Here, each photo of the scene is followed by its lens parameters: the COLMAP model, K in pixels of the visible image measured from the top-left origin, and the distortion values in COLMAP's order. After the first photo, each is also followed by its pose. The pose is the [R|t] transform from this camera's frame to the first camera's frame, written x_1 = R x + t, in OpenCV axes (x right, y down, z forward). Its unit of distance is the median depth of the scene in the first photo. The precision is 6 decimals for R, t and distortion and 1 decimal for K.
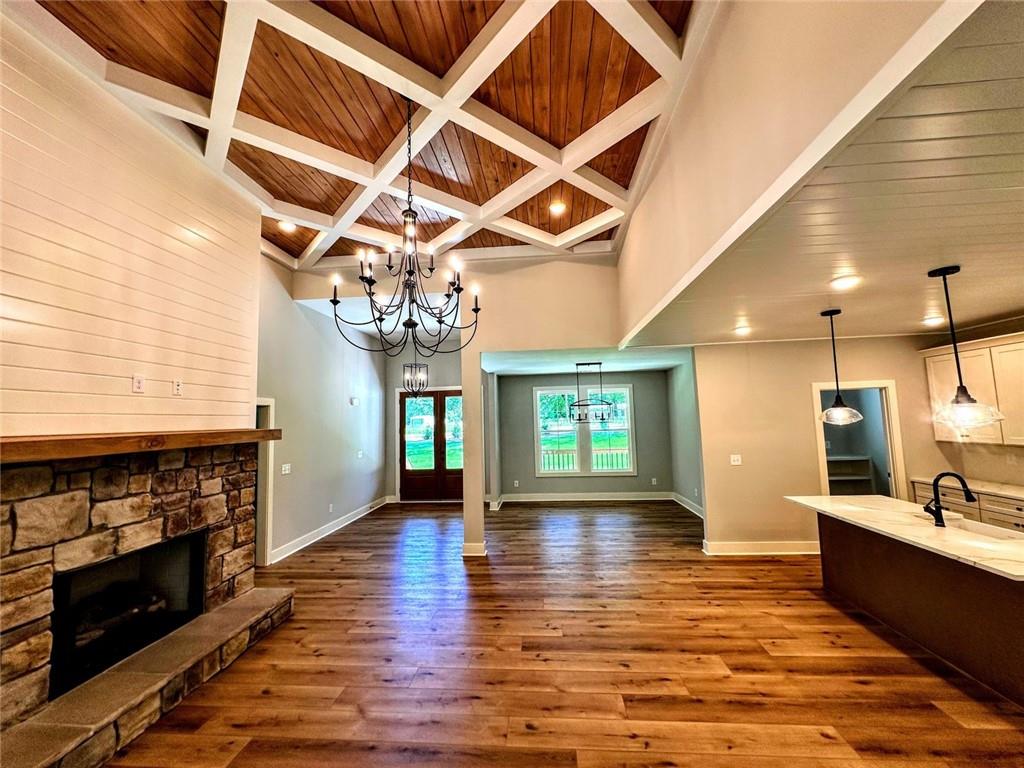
lens RADIAL K [[408.2, 0, 511.2], [0, 408.2, 383.1], [0, 0, 1]] dist [0.001503, -0.004744]
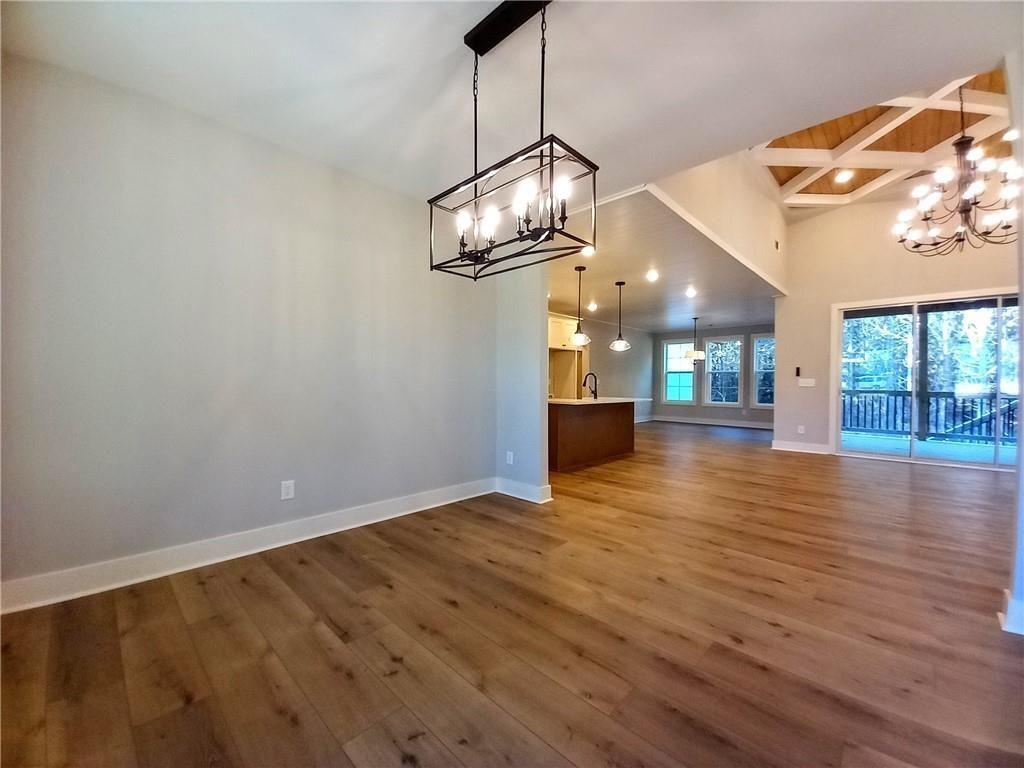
lens RADIAL K [[408.2, 0, 518.0], [0, 408.2, 386.9], [0, 0, 1]] dist [0.001503, -0.004744]
pose [[-0.783323, 0.016267, 0.621402, 0.084947], [-0.040253, 0.996232, -0.076821, 0.431838], [-0.620310, -0.085189, -0.779717, 2.639214]]
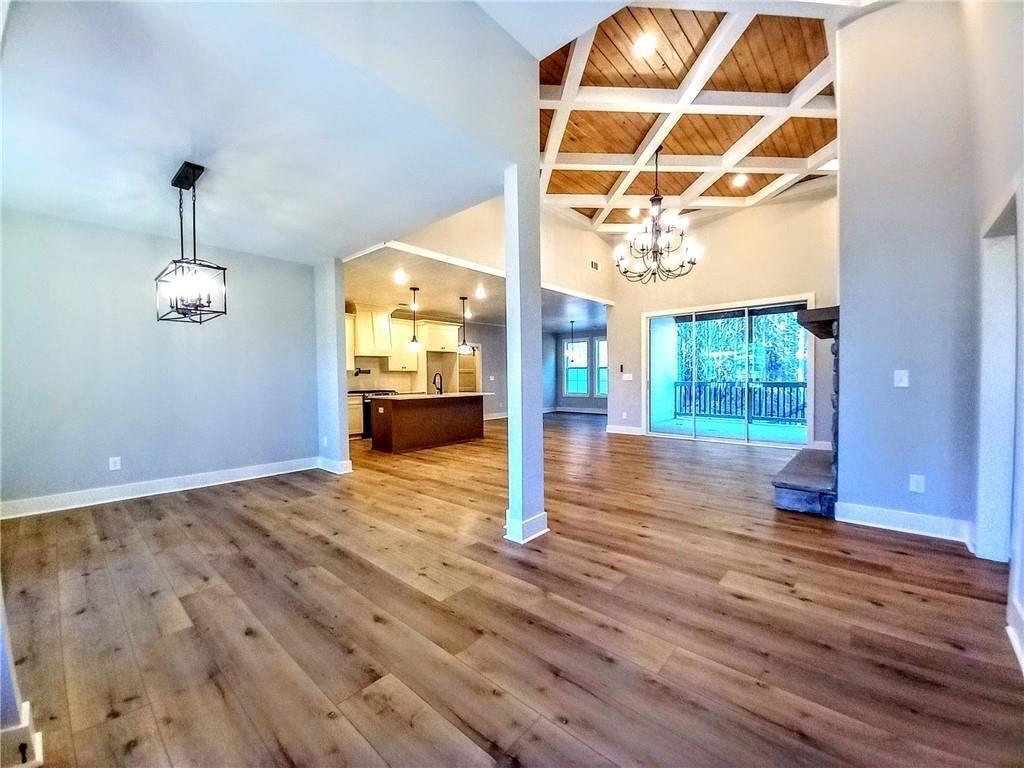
lens RADIAL K [[408.2, 0, 518.8], [0, 408.2, 384.0], [0, 0, 1]] dist [0.001503, -0.004744]
pose [[-0.812815, 0.026647, 0.581912, -0.728229], [-0.018338, 0.997288, -0.071282, 0.425882], [-0.582233, -0.068611, -0.810121, 2.551145]]
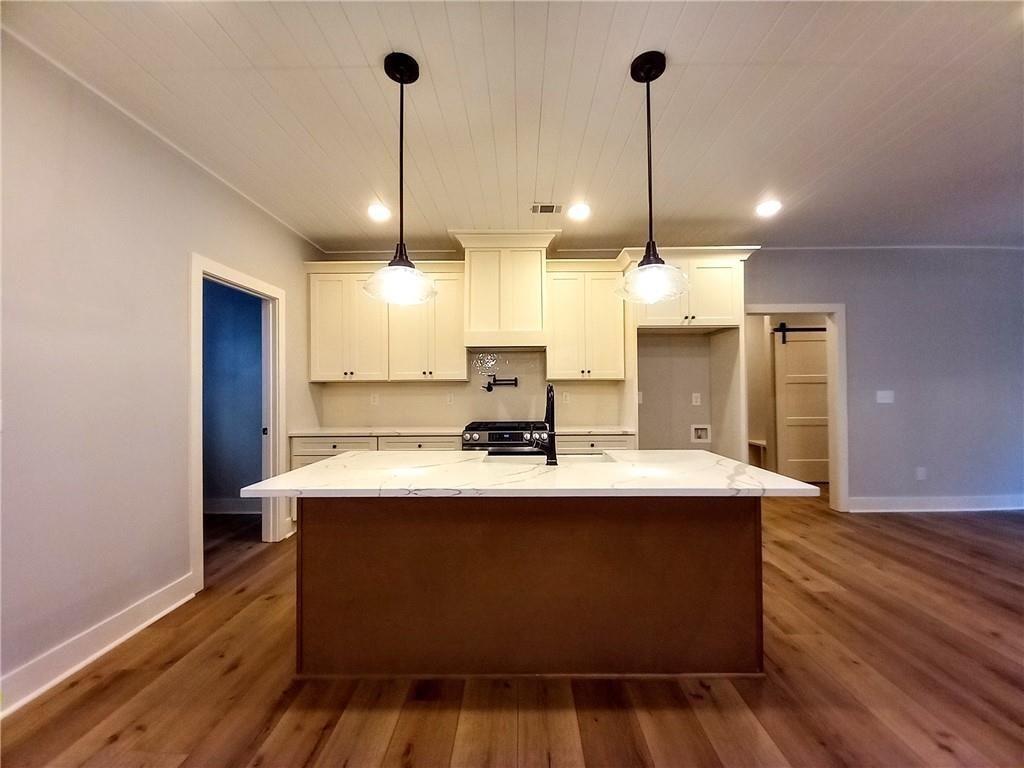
lens RADIAL K [[408.2, 0, 518.2], [0, 408.2, 383.8], [0, 0, 1]] dist [0.001503, -0.004744]
pose [[-0.083987, 0.044671, 0.995465, 0.370472], [-0.080004, 0.995467, -0.051421, 0.240214], [-0.993250, -0.083960, -0.080032, 1.033326]]
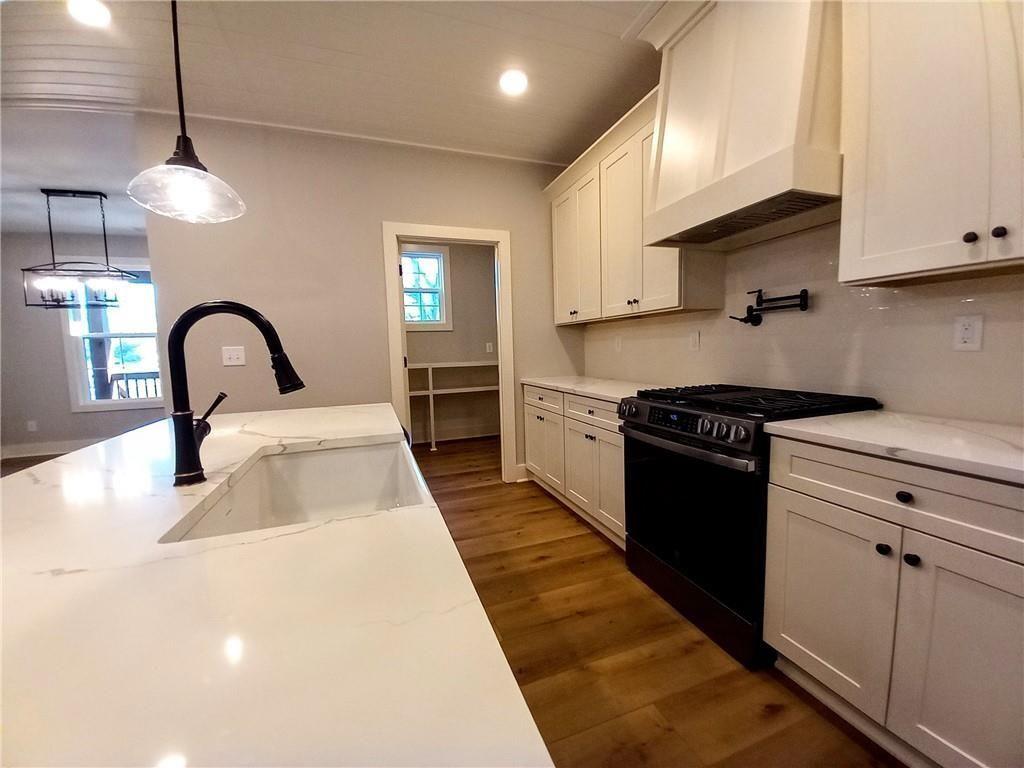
lens RADIAL K [[408.2, 0, 519.1], [0, 408.2, 383.4], [0, 0, 1]] dist [0.001503, -0.004744]
pose [[0.905982, -0.034934, 0.421872, 1.064349], [-0.034423, 0.987209, 0.155671, 0.207686], [-0.421914, -0.155558, 0.893191, 0.588176]]
